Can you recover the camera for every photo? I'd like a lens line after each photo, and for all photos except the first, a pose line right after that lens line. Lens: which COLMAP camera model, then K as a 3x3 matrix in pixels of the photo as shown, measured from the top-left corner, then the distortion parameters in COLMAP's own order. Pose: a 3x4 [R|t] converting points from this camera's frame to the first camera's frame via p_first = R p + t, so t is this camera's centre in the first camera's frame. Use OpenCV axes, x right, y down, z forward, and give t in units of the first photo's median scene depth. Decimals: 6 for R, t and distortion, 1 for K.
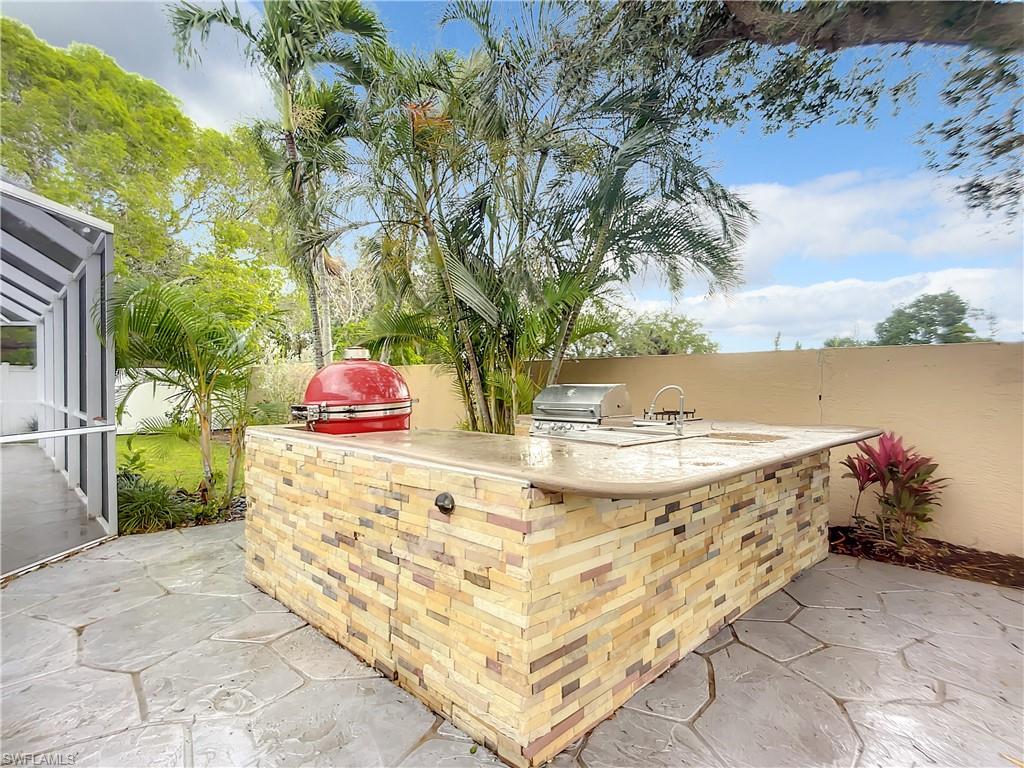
lens RADIAL K [[534.8, 0, 515.3], [0, 534.8, 379.7], [0, 0, 1]] dist [-0.008989, 0.001845]
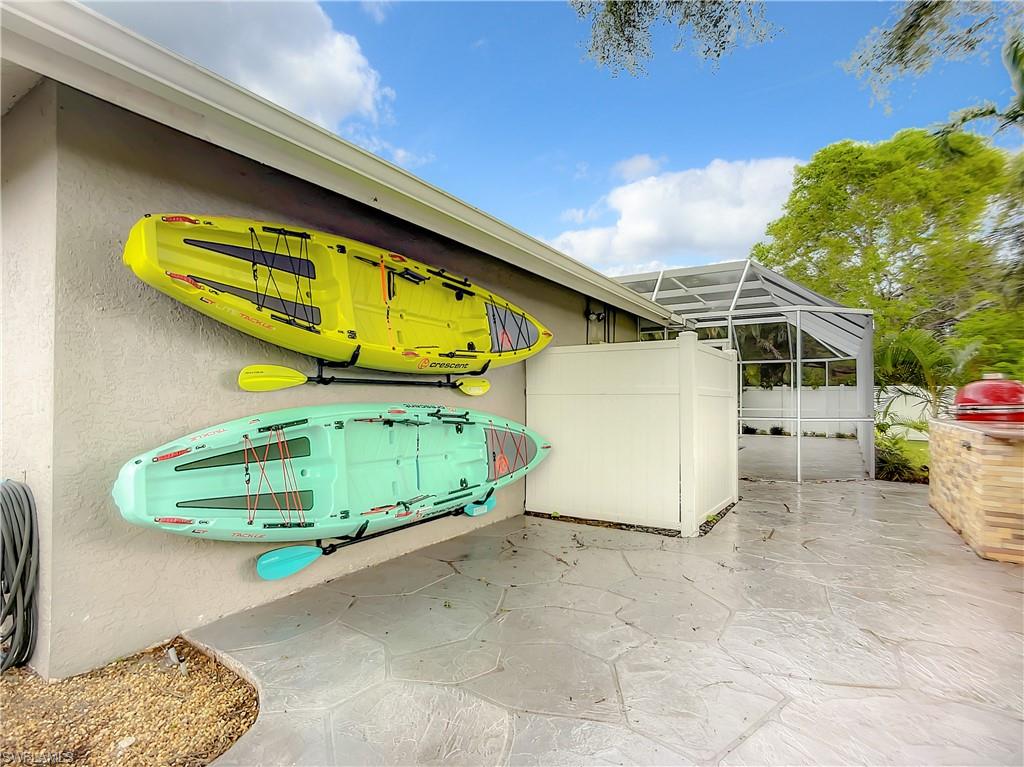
lens RADIAL K [[534.8, 0, 515.3], [0, 534.8, 379.2], [0, 0, 1]] dist [-0.008989, 0.001845]
pose [[0.233911, -0.031061, -0.971762, 1.495227], [-0.007237, 0.999406, -0.033686, 0.043704], [0.972231, 0.014912, 0.233548, -1.263493]]
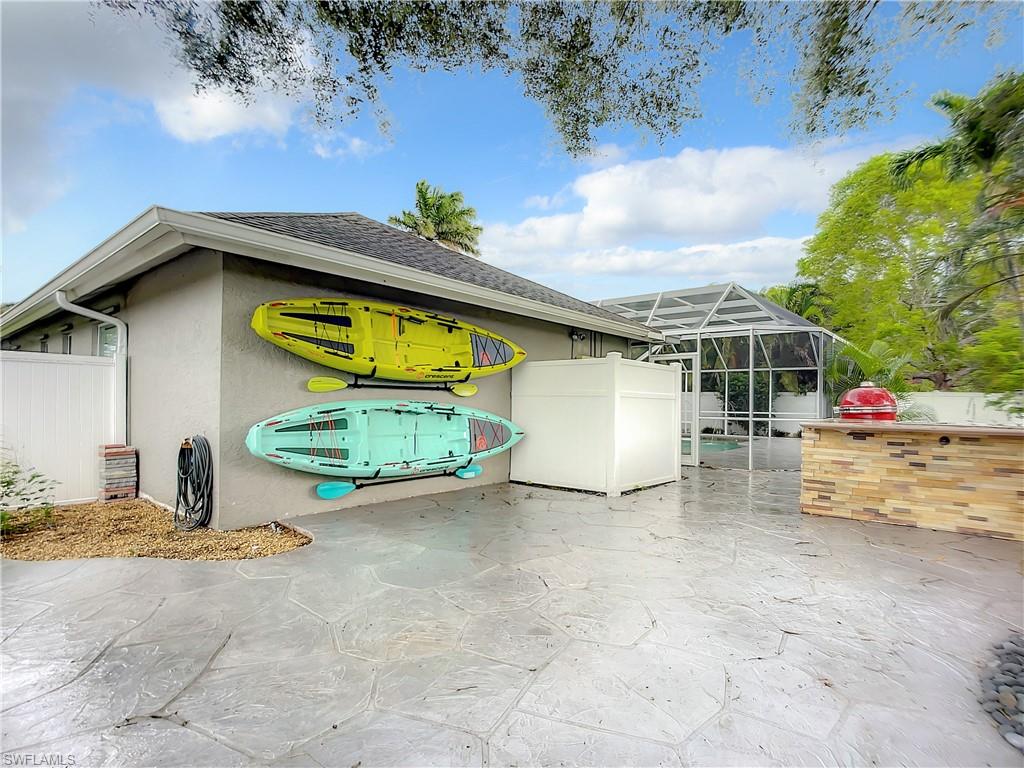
lens RADIAL K [[525.7, 0, 516.9], [0, 525.7, 383.1], [0, 0, 1]] dist [-0.005047, -0.000333]
pose [[0.100817, -0.032615, -0.994370, 2.556366], [-0.014248, 0.999313, -0.034222, 0.062924], [0.994803, 0.017618, 0.100283, -0.902605]]
